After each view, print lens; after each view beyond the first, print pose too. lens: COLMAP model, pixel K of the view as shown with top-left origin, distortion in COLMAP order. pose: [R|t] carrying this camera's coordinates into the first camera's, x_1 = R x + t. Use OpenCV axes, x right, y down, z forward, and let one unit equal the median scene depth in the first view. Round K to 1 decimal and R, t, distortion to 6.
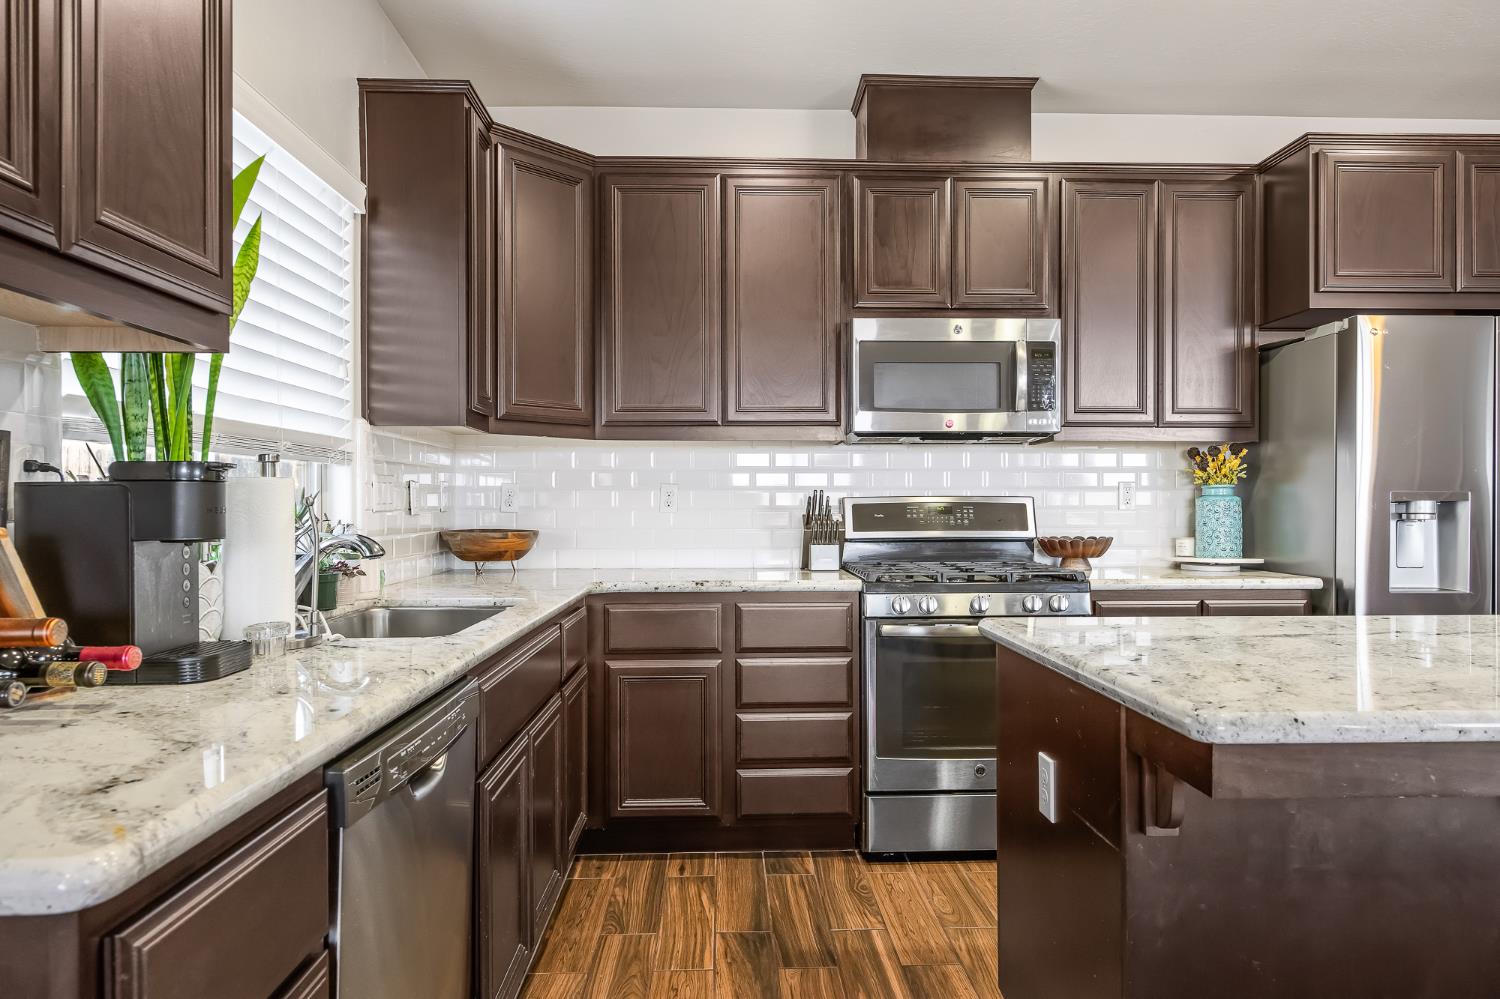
lens RADIAL K [[985.9, 0, 749.0], [0, 985.9, 503.5], [0, 0, 1]] dist [0.024336, 0.000329]
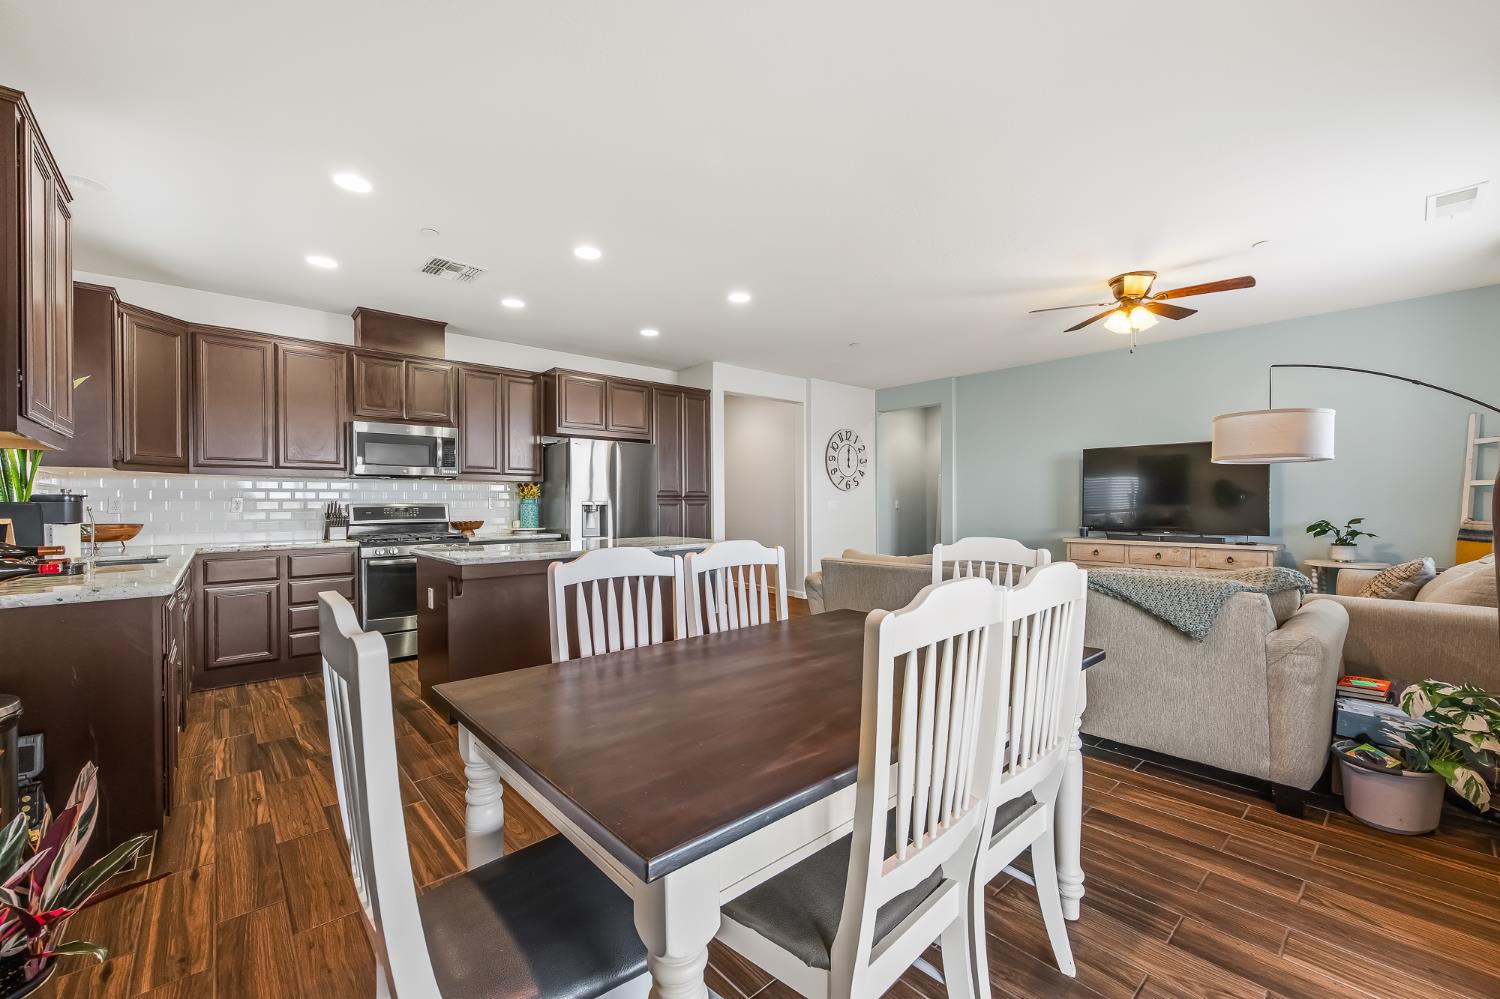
lens RADIAL K [[604.8, 0, 749.9], [0, 604.8, 504.5], [0, 0, 1]] dist [-0.000787, 0.000479]
pose [[0.771978, -0.004588, 0.635633, -0.063342], [0.005226, 0.999986, 0.000870, -0.002366], [-0.635628, 0.002650, 0.771991, -0.538271]]
